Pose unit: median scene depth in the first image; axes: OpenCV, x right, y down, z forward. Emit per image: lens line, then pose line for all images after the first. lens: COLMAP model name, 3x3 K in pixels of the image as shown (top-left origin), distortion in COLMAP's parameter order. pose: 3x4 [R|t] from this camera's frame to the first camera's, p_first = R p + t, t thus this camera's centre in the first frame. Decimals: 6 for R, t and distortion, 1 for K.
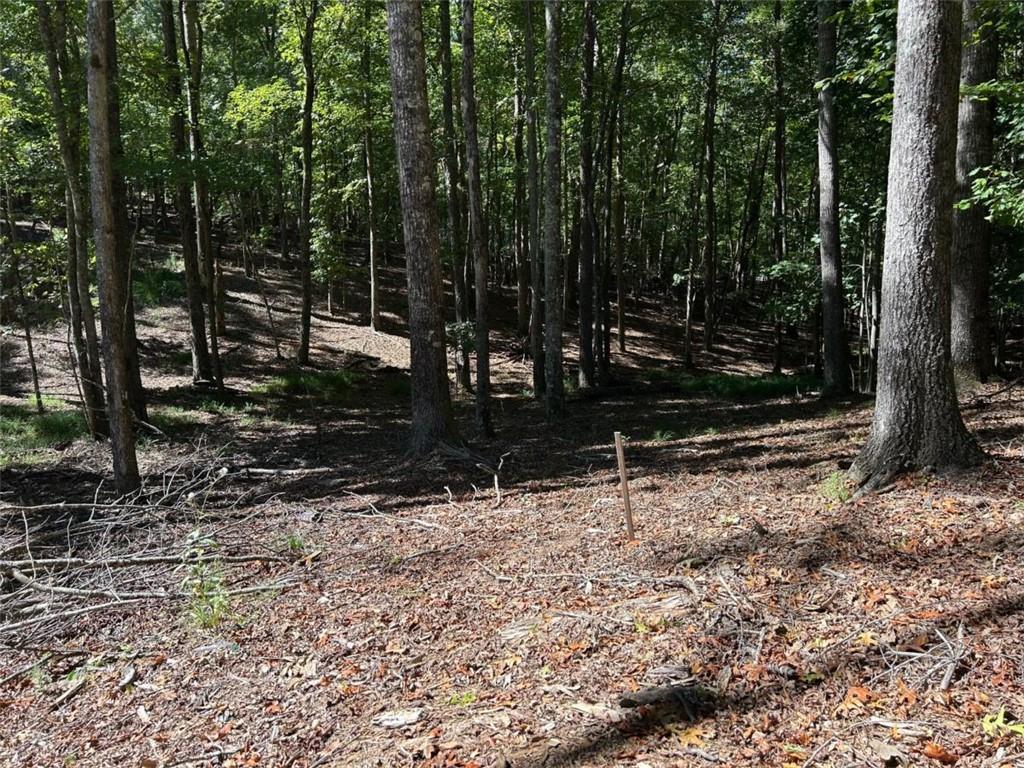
lens RADIAL K [[769.9, 0, 513.0], [0, 769.9, 379.5], [0, 0, 1]] dist [0.062025, -0.072503]
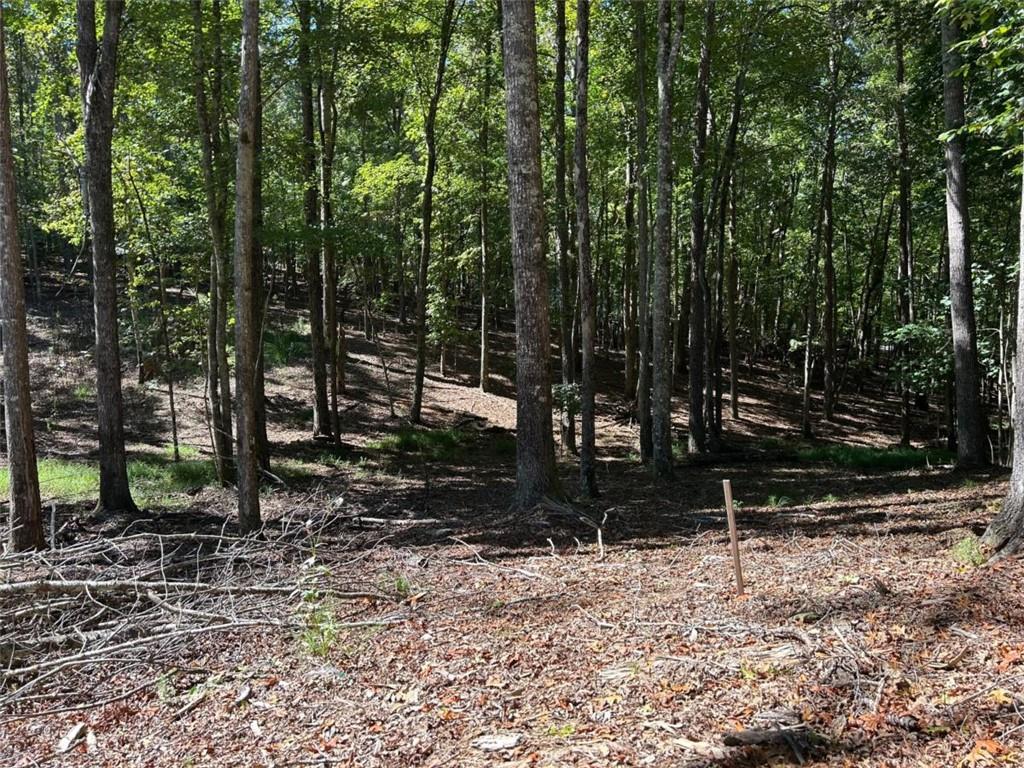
lens RADIAL K [[769.9, 0, 509.7], [0, 769.9, 381.9], [0, 0, 1]] dist [0.062025, -0.072503]
pose [[0.989638, 0.016528, -0.142631, 0.000750], [-0.028223, 0.996366, -0.080367, 0.008558], [0.140784, 0.083559, 0.986508, -0.004223]]
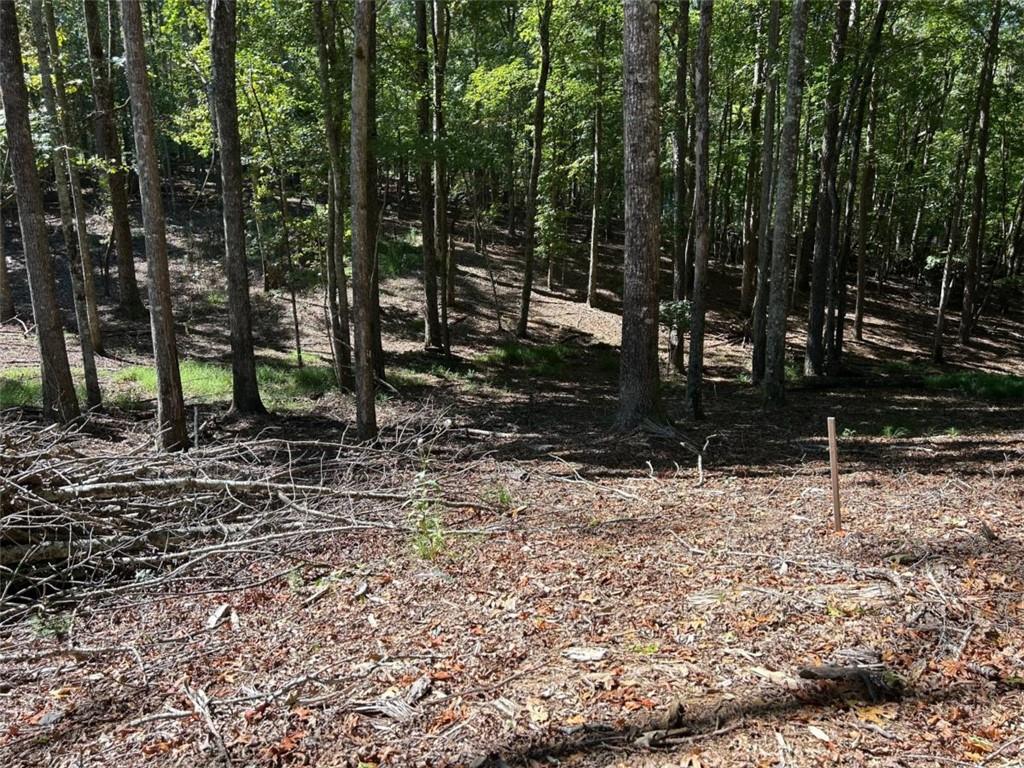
lens RADIAL K [[769.9, 0, 505.7], [0, 769.9, 387.7], [0, 0, 1]] dist [0.062025, -0.072503]
pose [[0.958194, 0.069351, -0.277586, 0.003822], [-0.058563, 0.997178, 0.046979, 0.002586], [0.280061, -0.028759, 0.959551, -0.011414]]
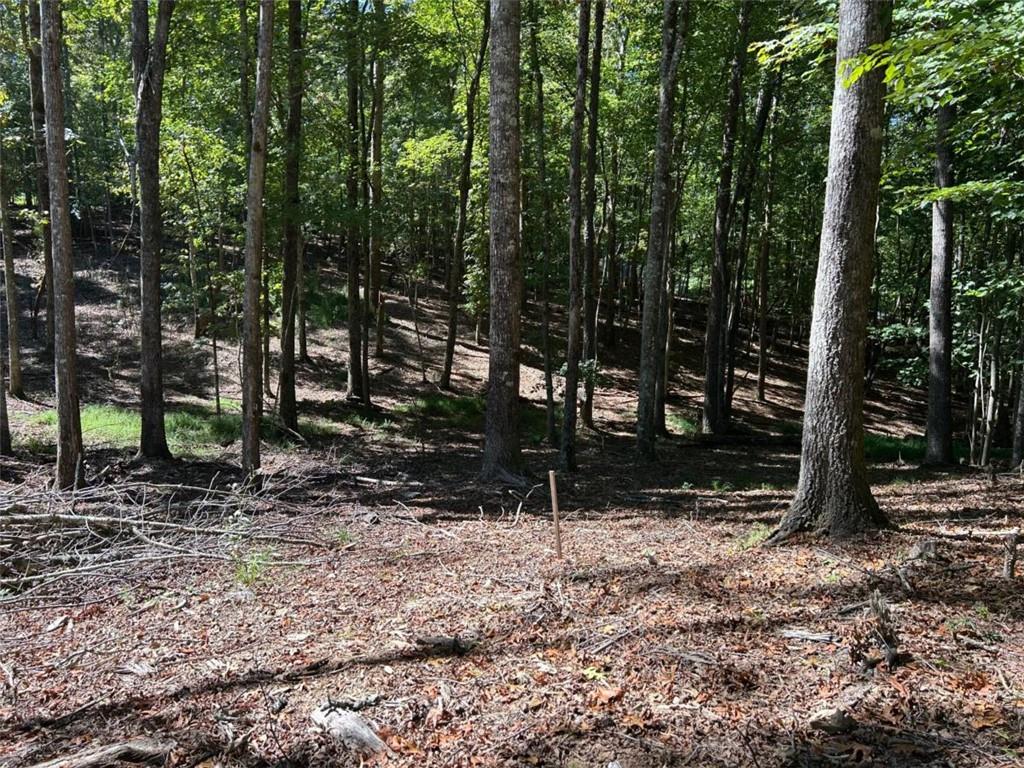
lens RADIAL K [[769.9, 0, 506.6], [0, 769.9, 376.2], [0, 0, 1]] dist [0.062025, -0.072503]
pose [[0.972797, 0.073317, -0.219753, 0.091108], [-0.083139, 0.995896, -0.035773, -0.010068], [0.216228, 0.053070, 0.974899, -0.072636]]
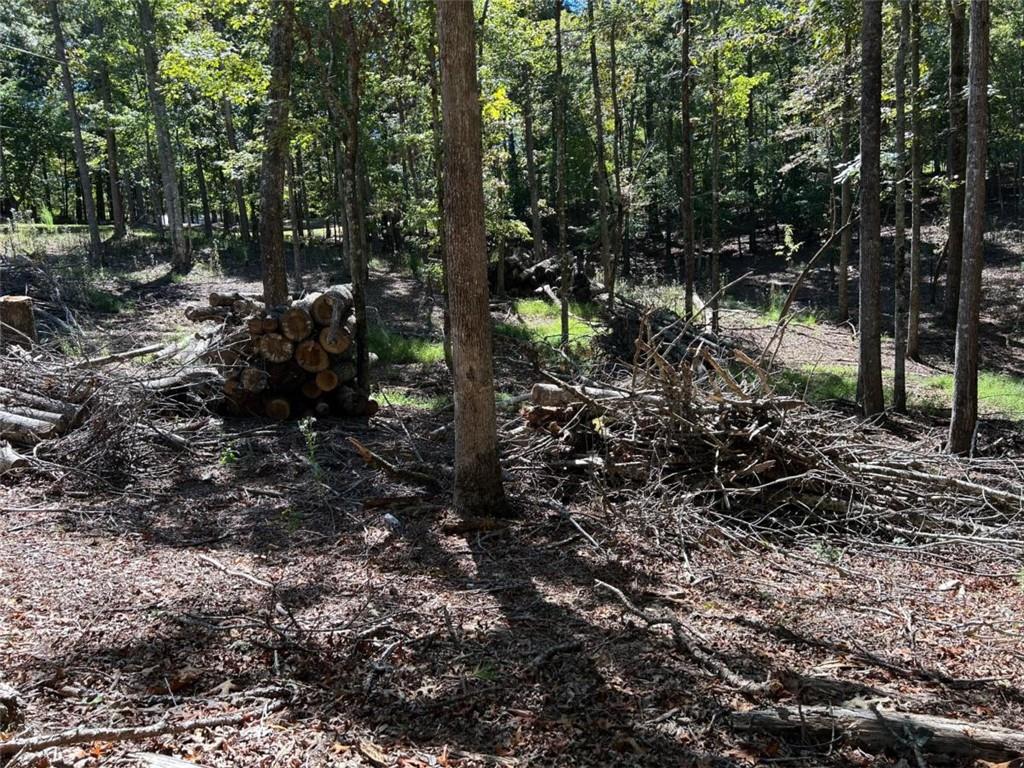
lens RADIAL K [[769.9, 0, 509.6], [0, 769.9, 377.7], [0, 0, 1]] dist [0.062025, -0.072503]
pose [[0.304263, 0.154716, -0.939940, 0.084417], [-0.117345, 0.985295, 0.124197, -0.008920], [0.945333, 0.072509, 0.317944, -0.077126]]
